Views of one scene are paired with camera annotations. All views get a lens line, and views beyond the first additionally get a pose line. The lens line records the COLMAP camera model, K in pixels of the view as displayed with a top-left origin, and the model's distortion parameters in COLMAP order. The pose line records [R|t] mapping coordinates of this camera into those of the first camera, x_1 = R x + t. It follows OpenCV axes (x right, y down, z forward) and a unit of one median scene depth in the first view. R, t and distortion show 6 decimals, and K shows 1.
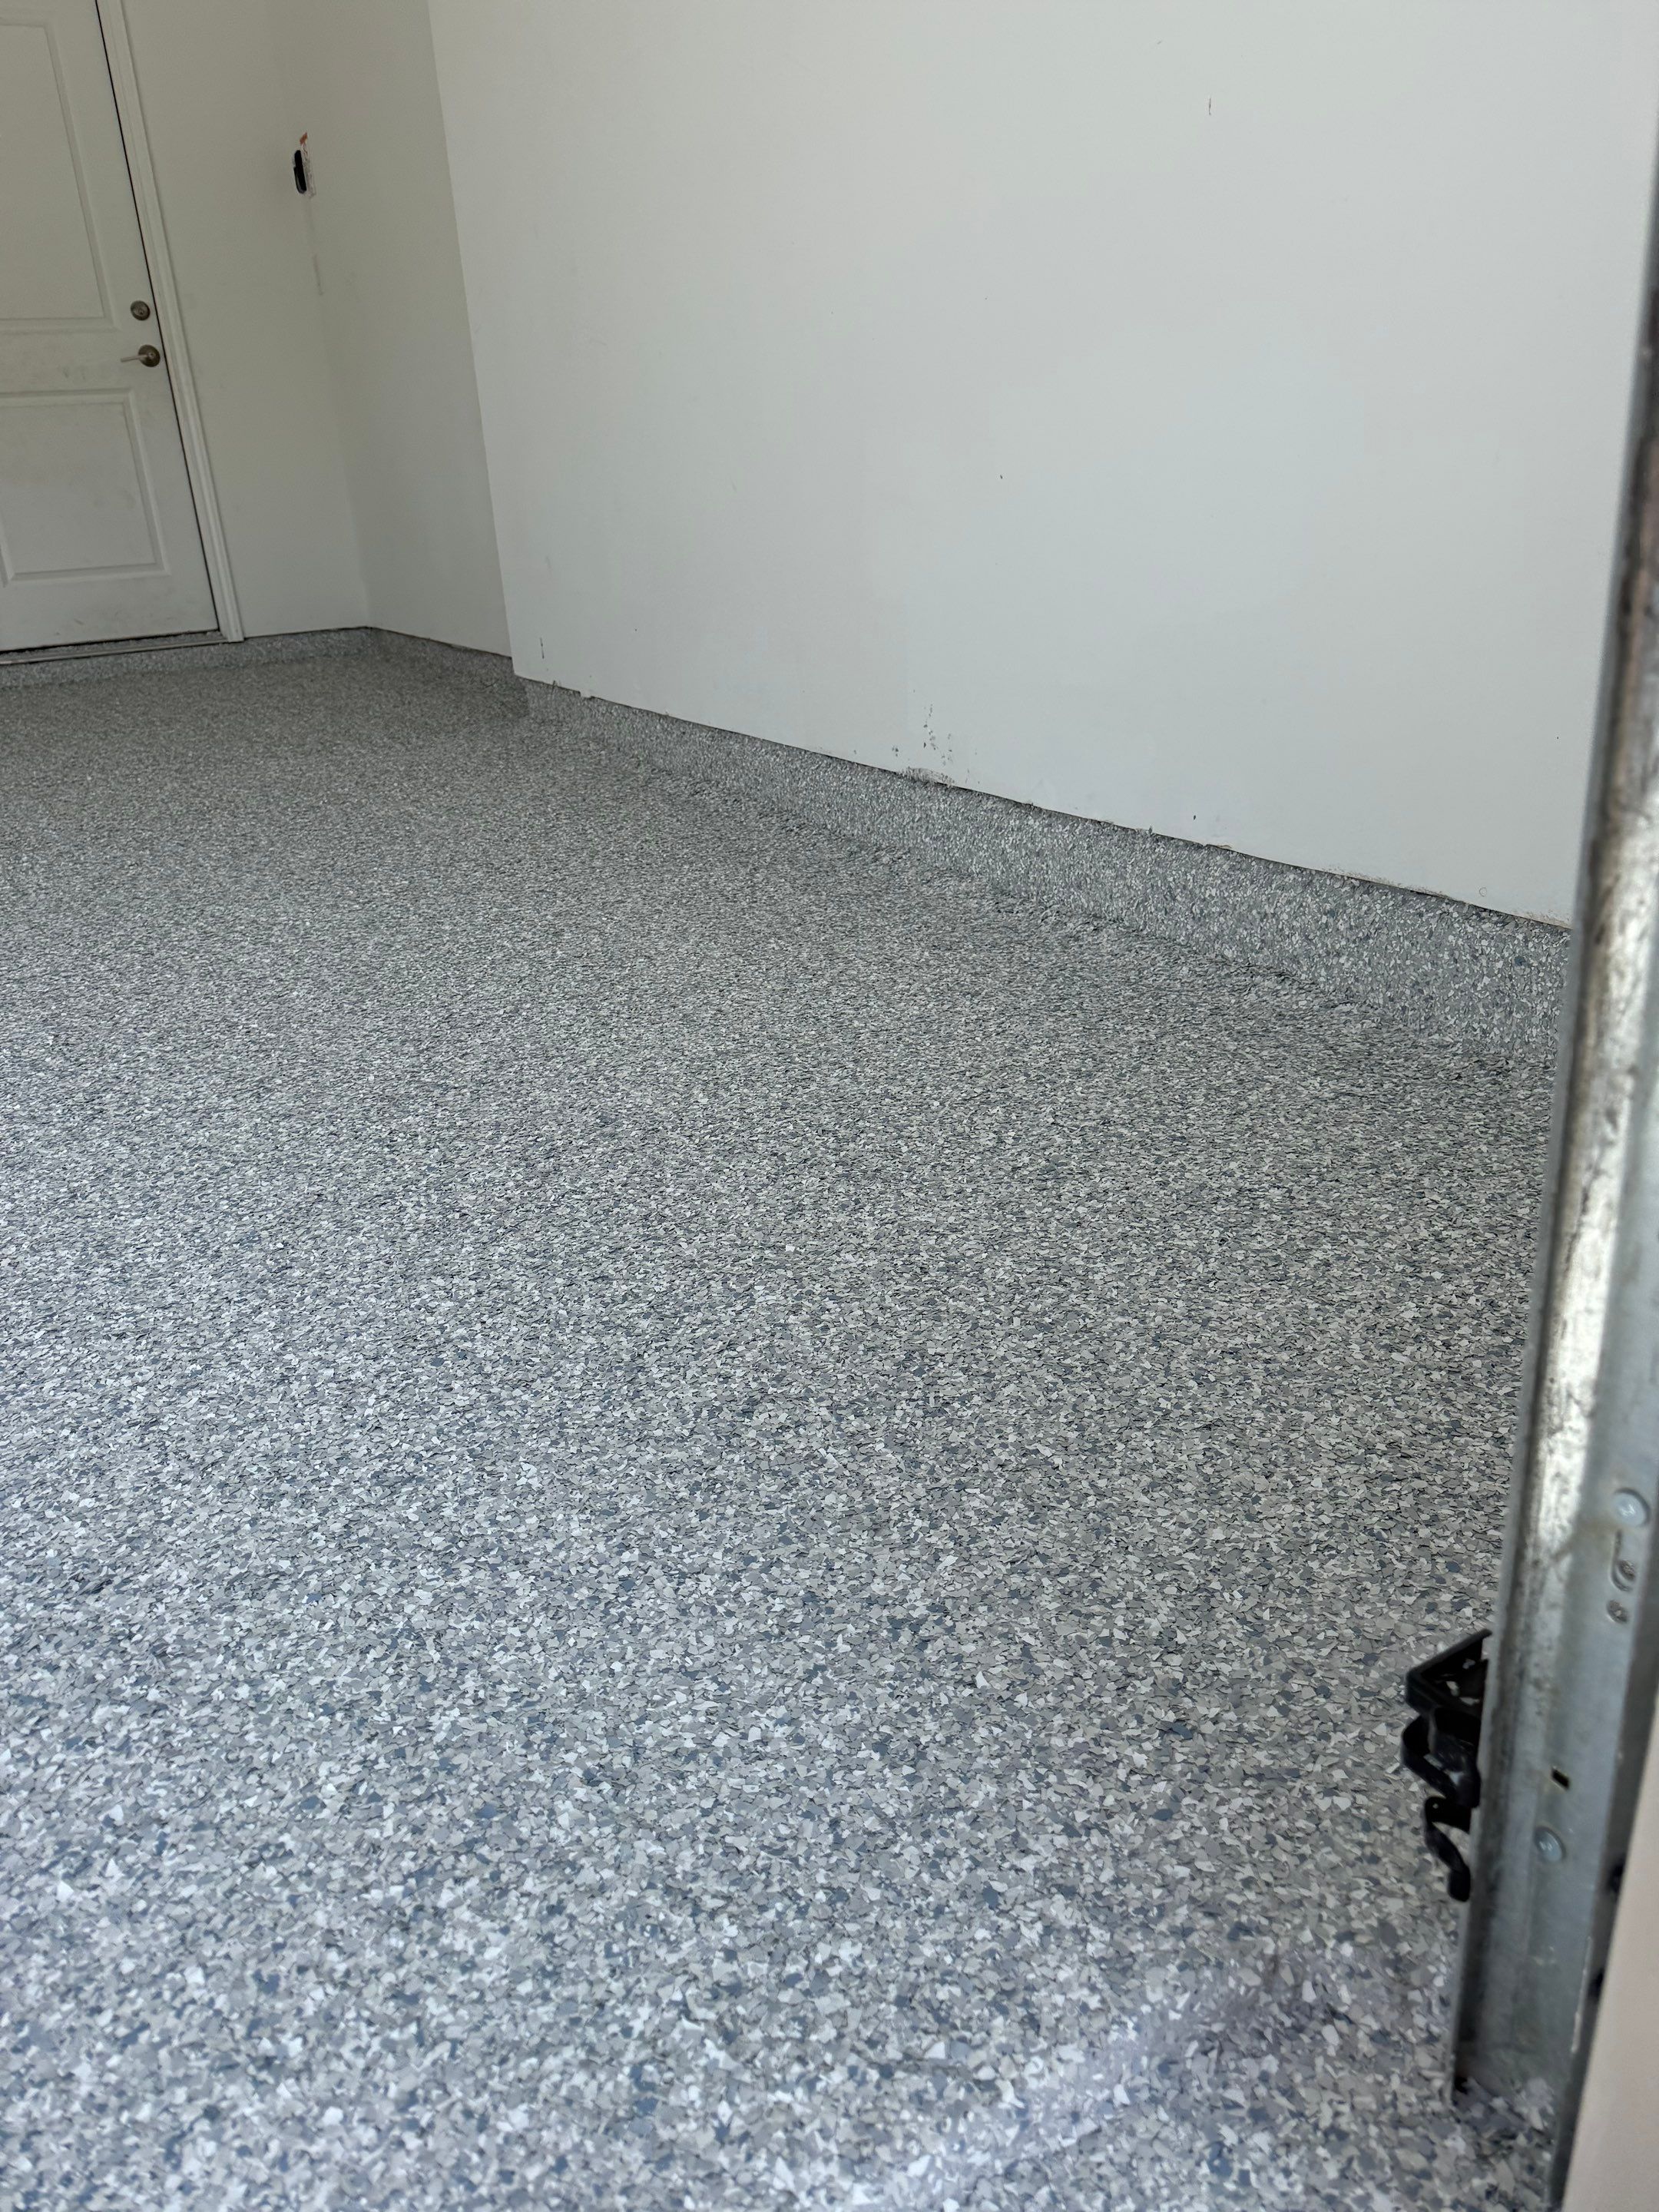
lens RADIAL K [[1558.8, 0, 855.1], [0, 1558.8, 1094.1], [0, 0, 1]] dist [0.029281, -0.033830]
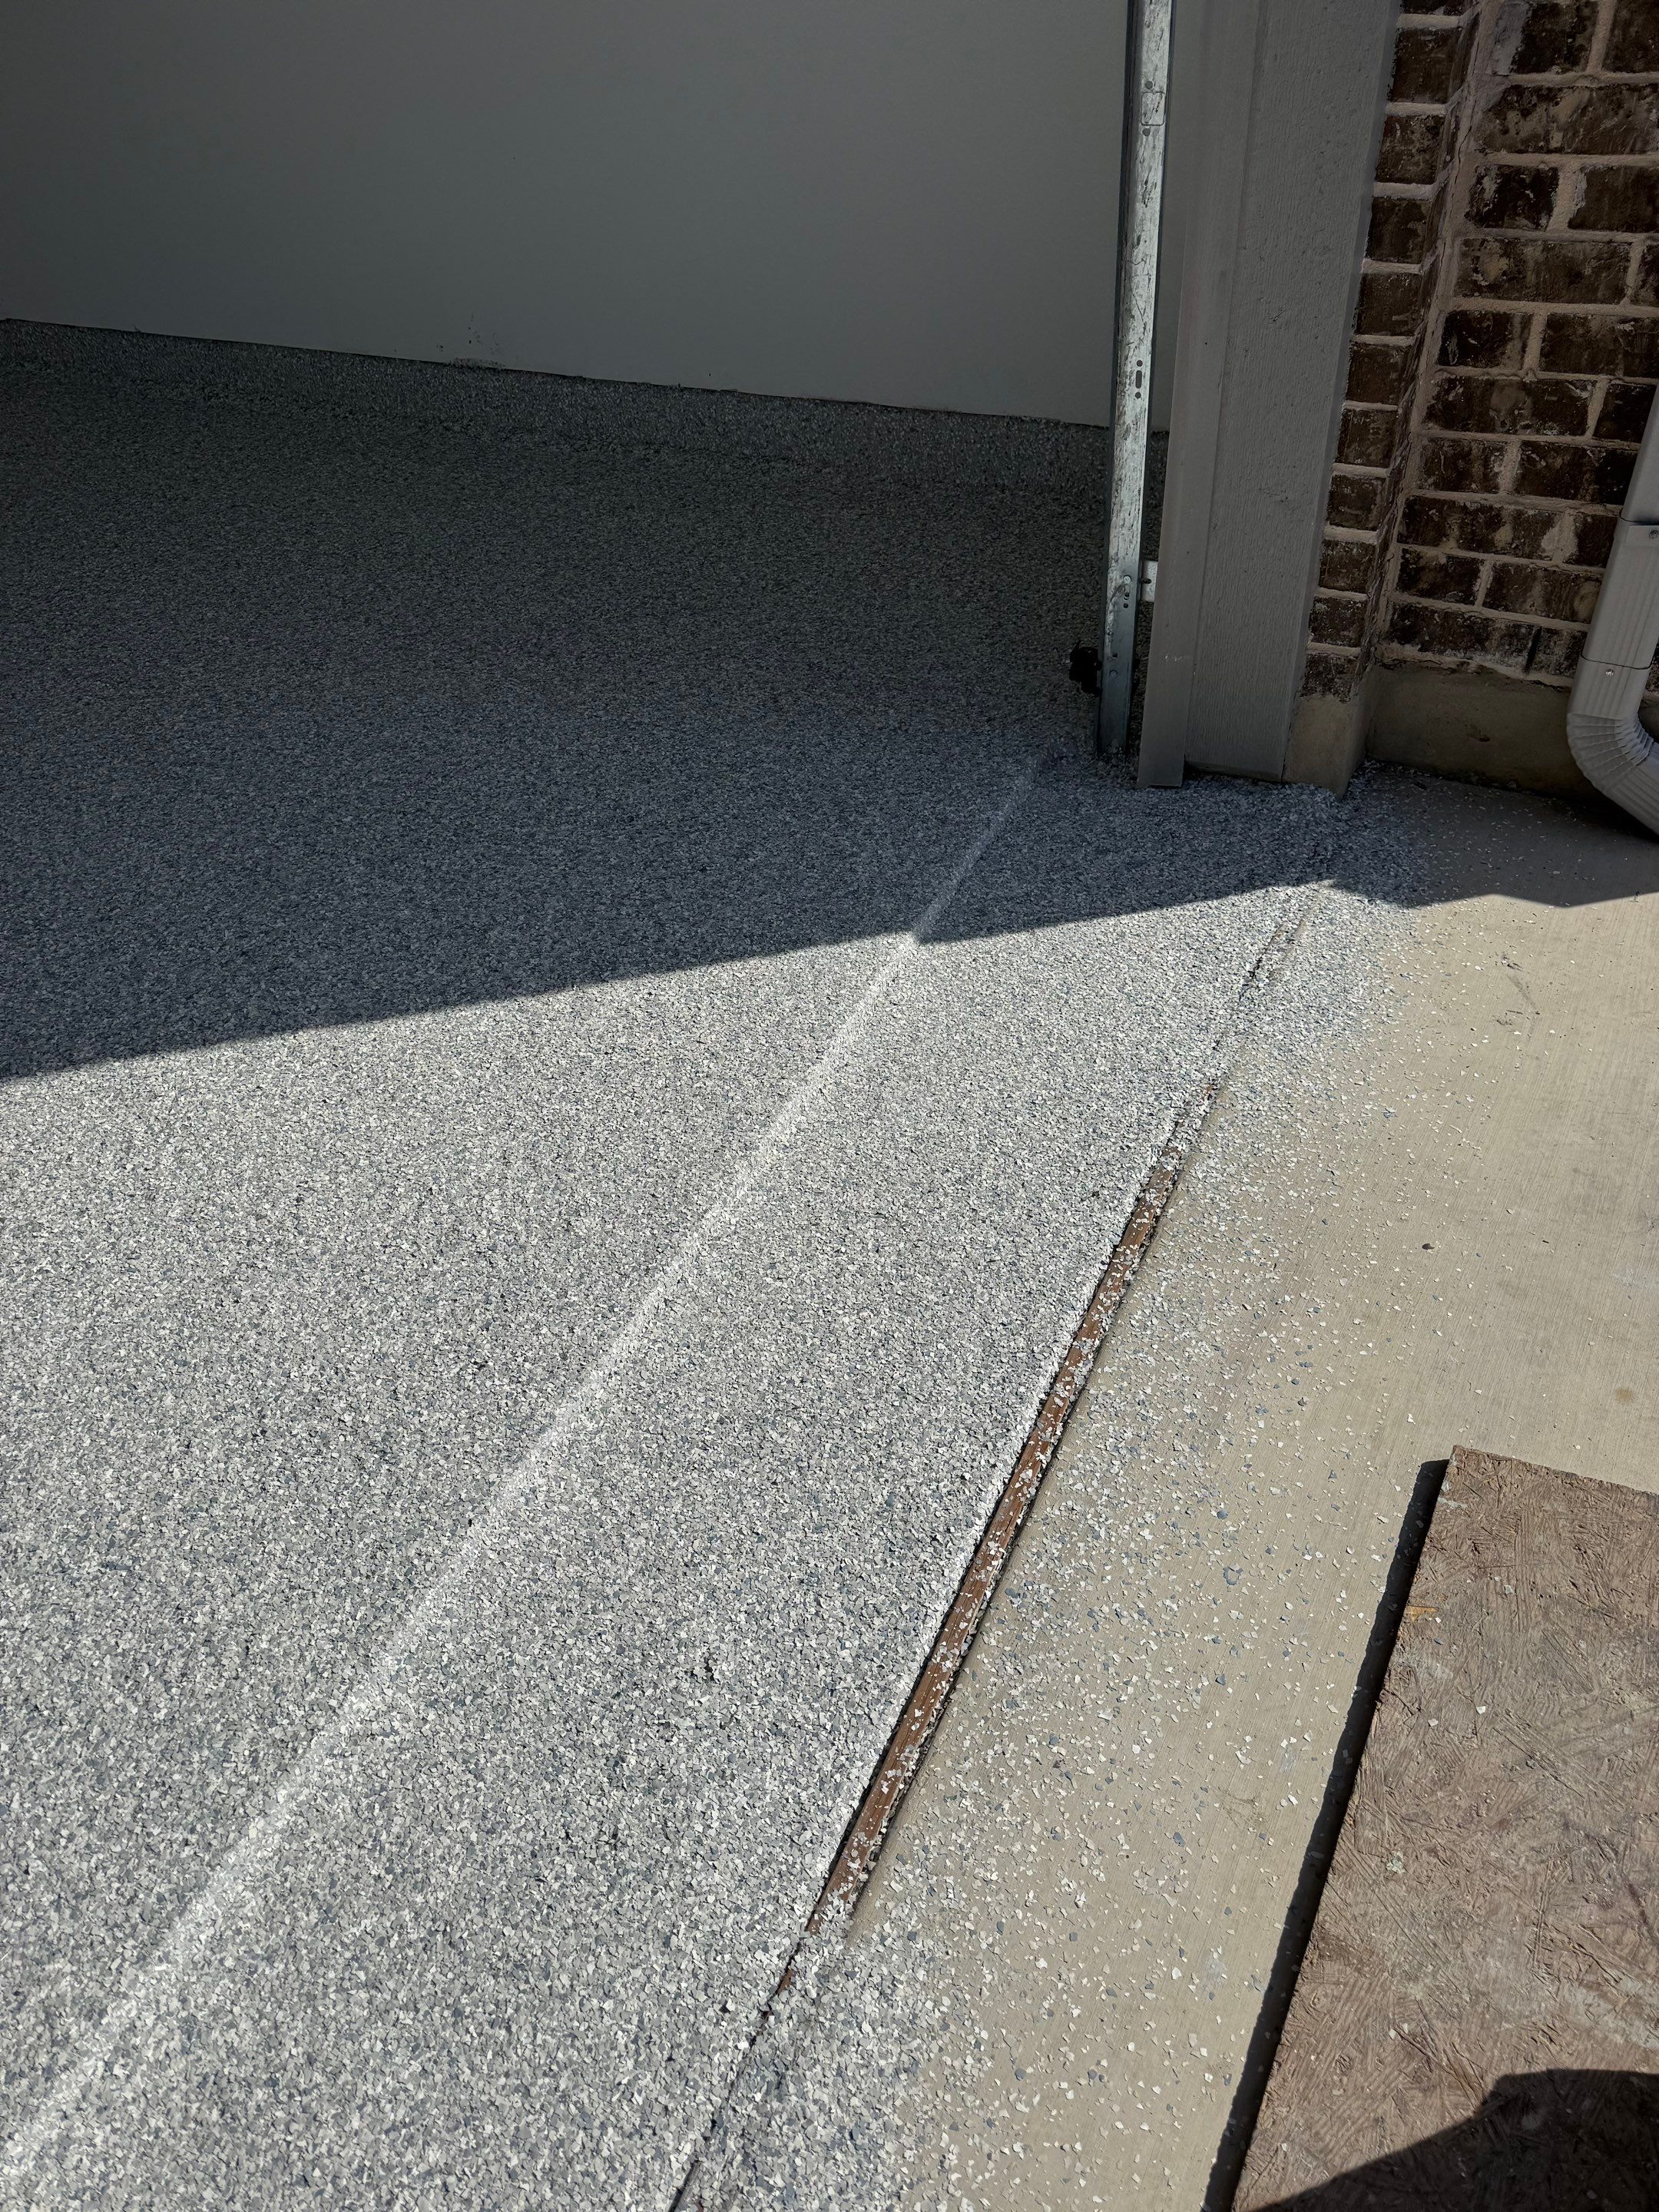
lens RADIAL K [[1558.8, 0, 855.1], [0, 1558.8, 1094.1], [0, 0, 1]] dist [0.029281, -0.033830]
pose [[0.803084, -0.401118, 0.440636, -0.897894], [0.230125, 0.890900, 0.391586, -0.126766], [-0.549635, -0.213075, 0.807775, -0.830506]]
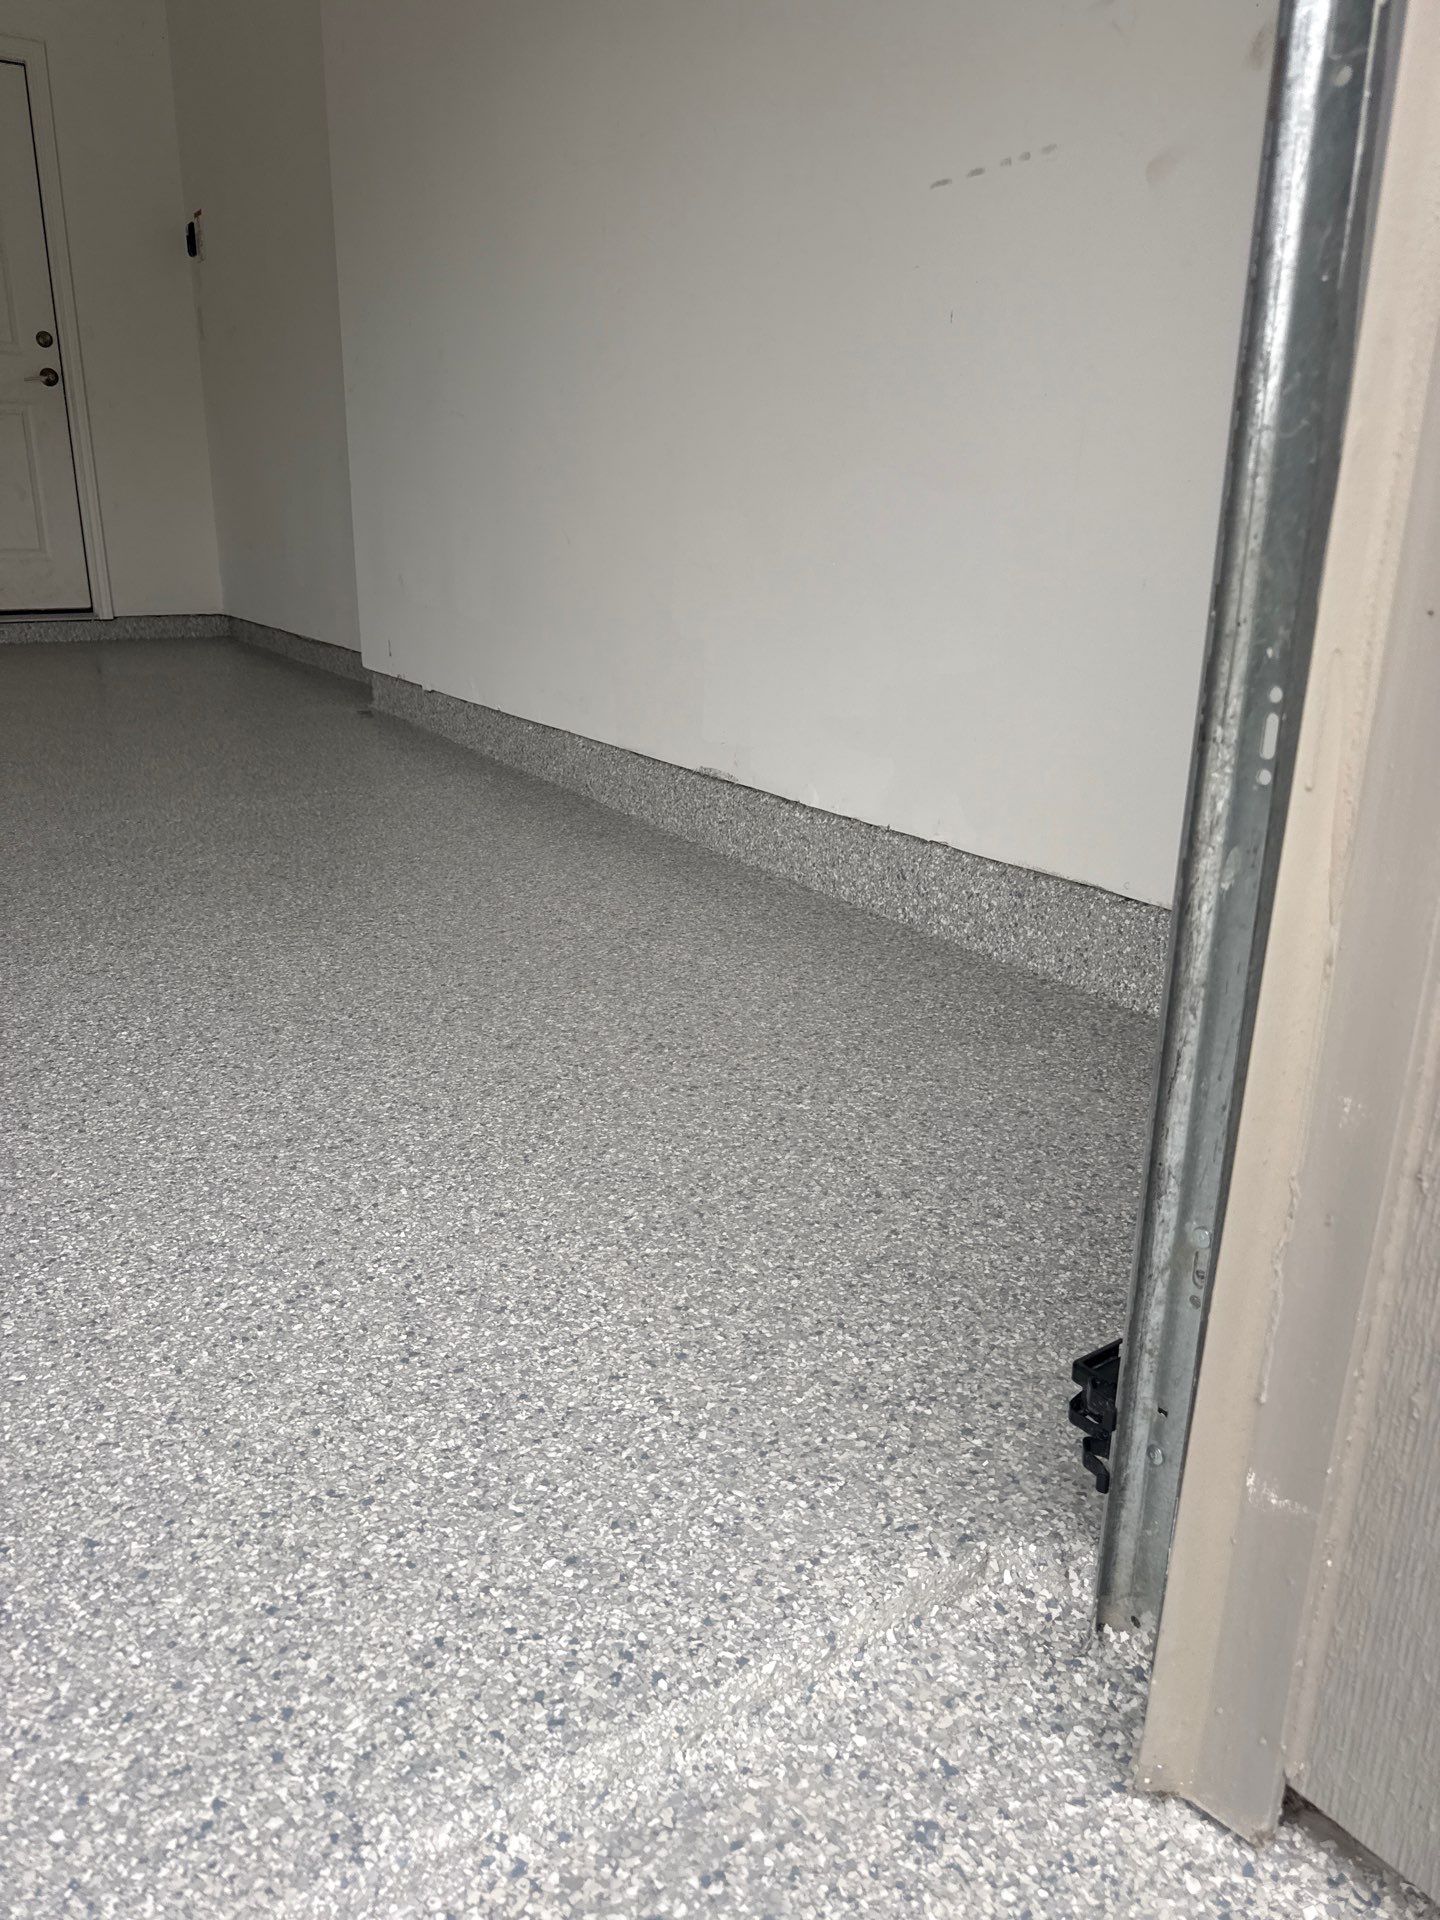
lens RADIAL K [[1345.7, 0, 752.6], [0, 1345.7, 938.1], [0, 0, 1]] dist [0.021593, 0.002255]
pose [[0.992818, 0.047448, 0.109823, -0.059610], [-0.039344, 0.996421, -0.074817, 0.020397], [-0.112980, 0.069959, 0.991131, -0.148665]]
